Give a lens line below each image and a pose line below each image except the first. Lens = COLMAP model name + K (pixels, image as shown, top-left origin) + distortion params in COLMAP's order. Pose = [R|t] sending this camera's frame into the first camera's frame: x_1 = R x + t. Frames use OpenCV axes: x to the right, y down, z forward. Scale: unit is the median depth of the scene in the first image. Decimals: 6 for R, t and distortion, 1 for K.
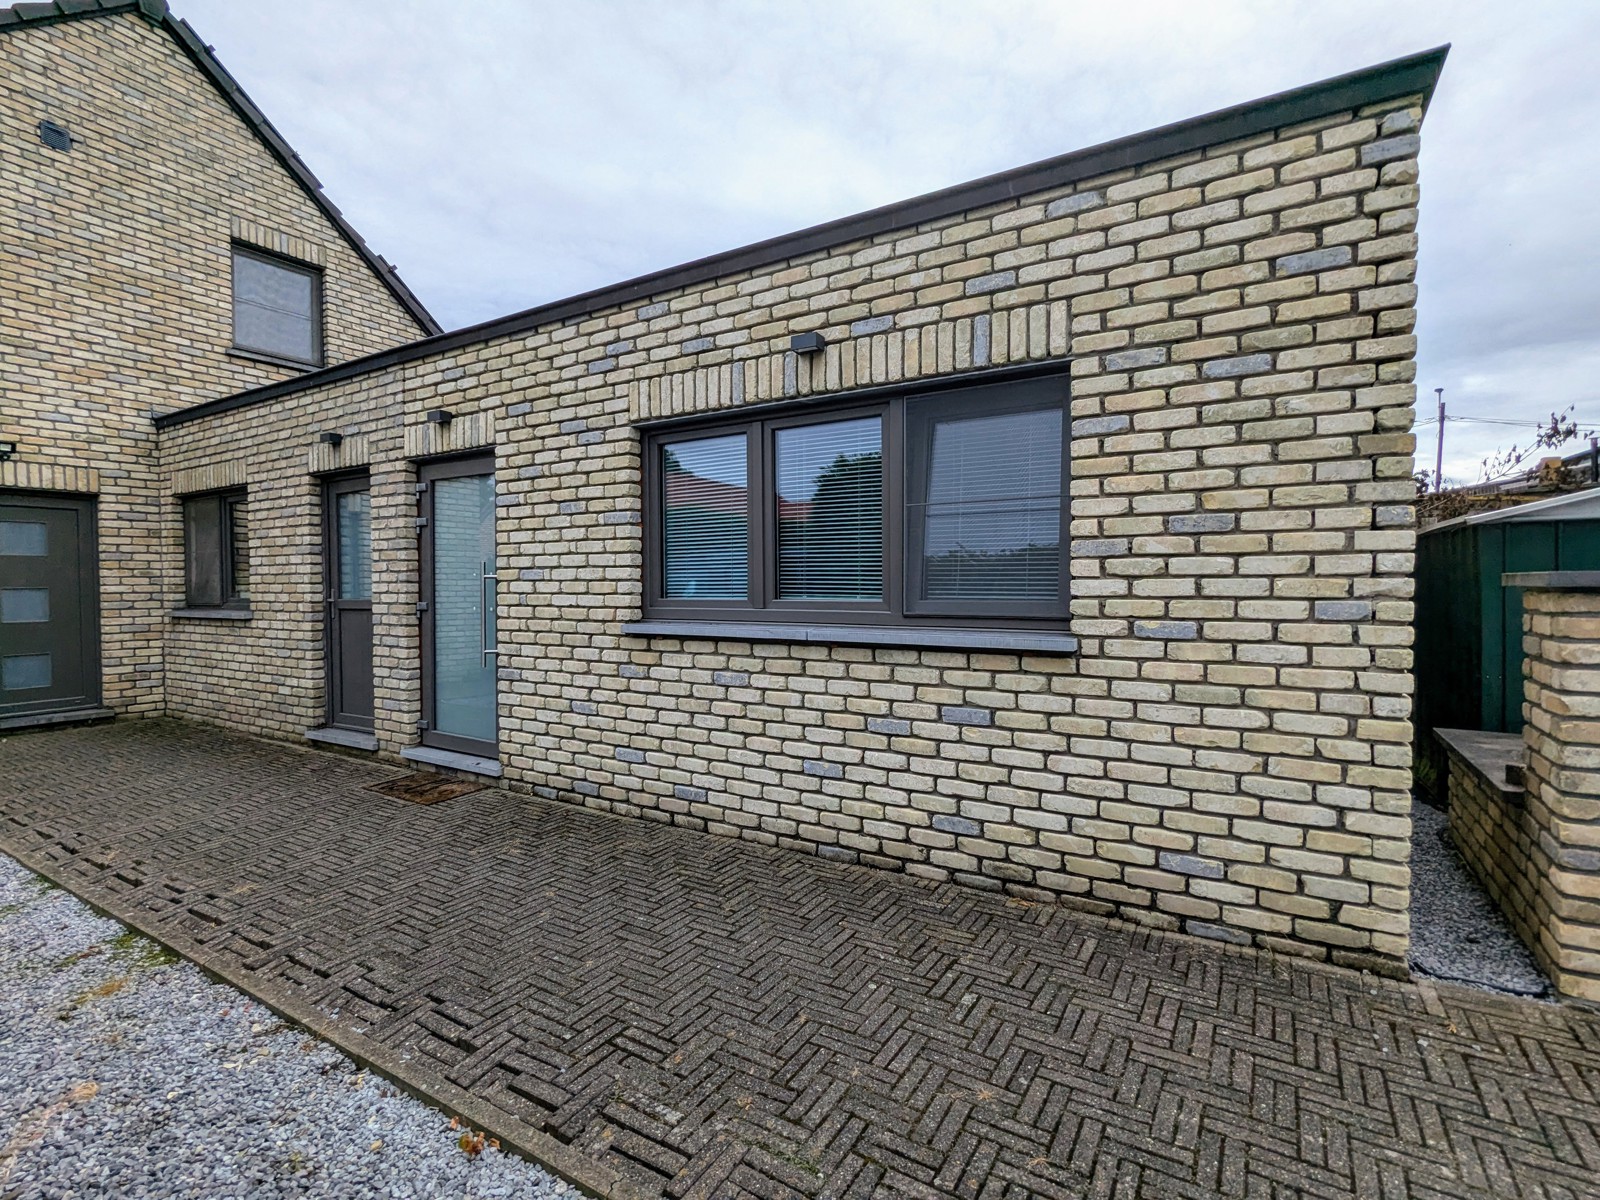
lens RADIAL K [[757.6, 0, 804.5], [0, 757.6, 596.5], [0, 0, 1]] dist [0.000567, 0.002472]
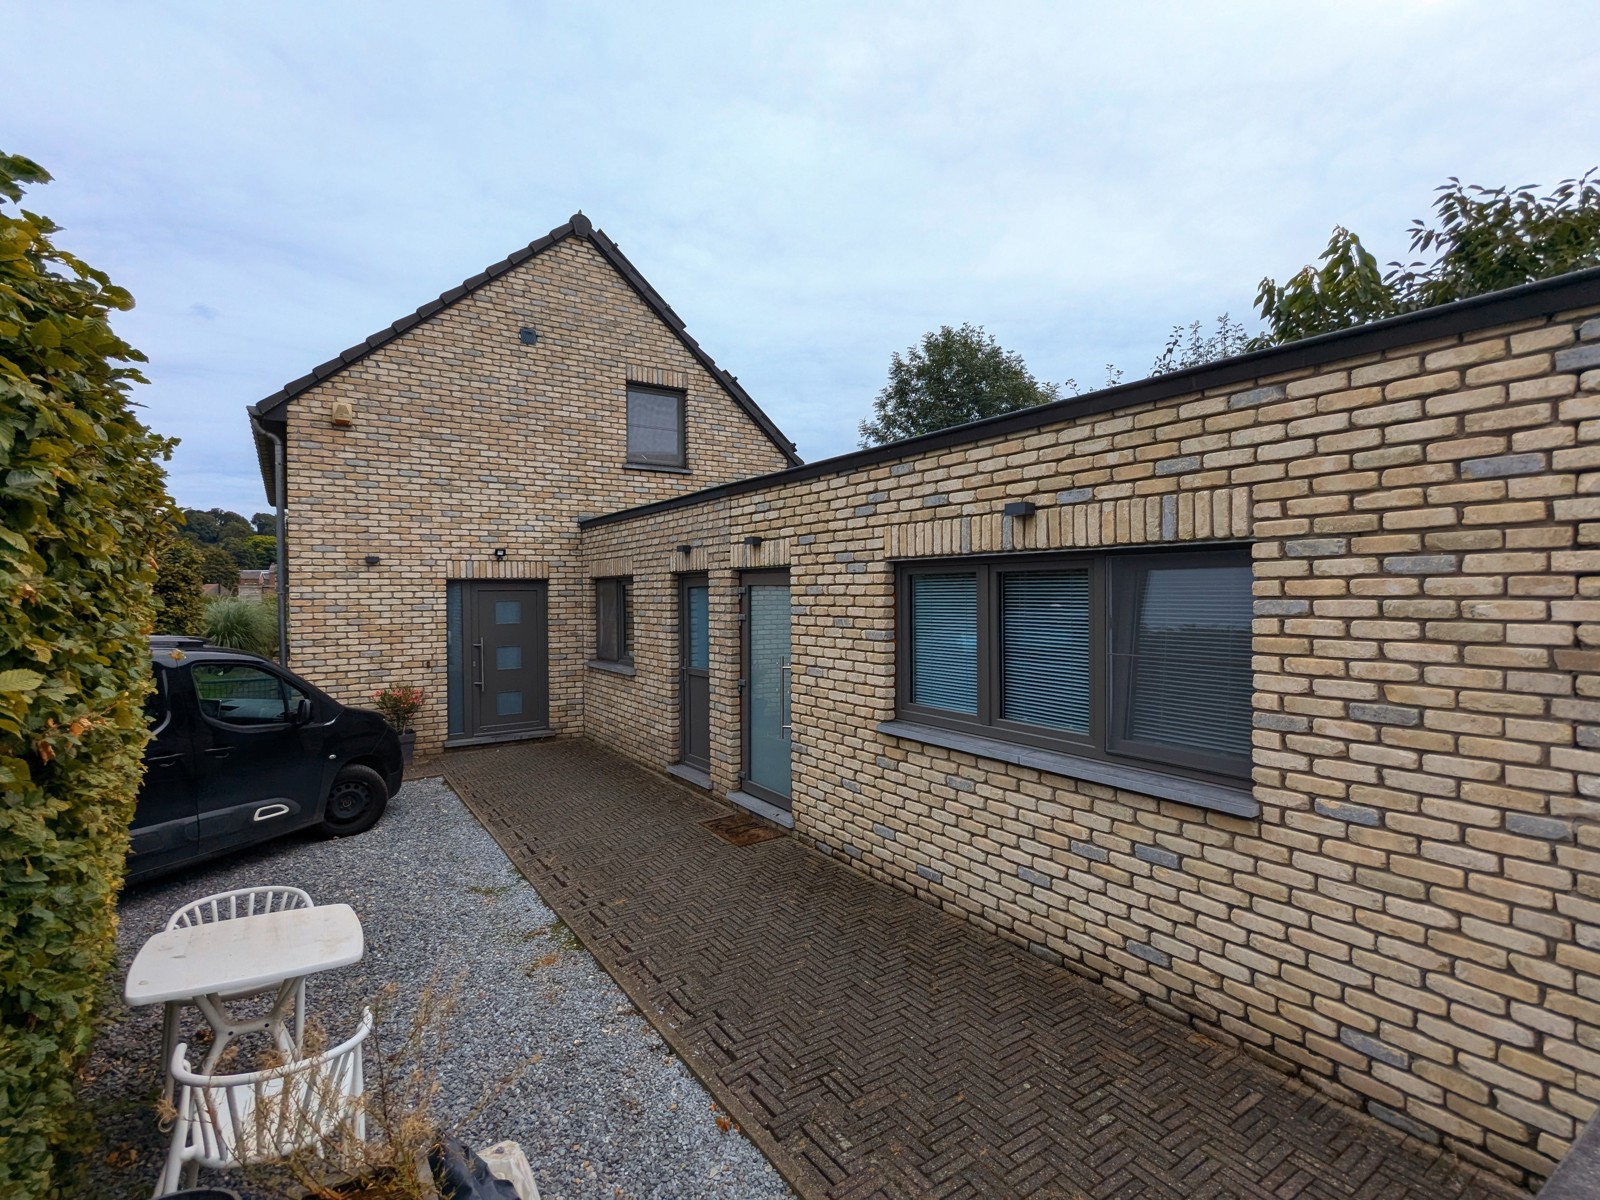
lens RADIAL K [[757.6, 0, 804.5], [0, 757.6, 607.5], [0, 0, 1]] dist [0.000567, 0.002472]
pose [[0.911709, 0.007573, -0.410767, 0.203442], [-0.008390, 0.999965, -0.000186, -0.202650], [0.410752, 0.003616, 0.911740, -0.213993]]
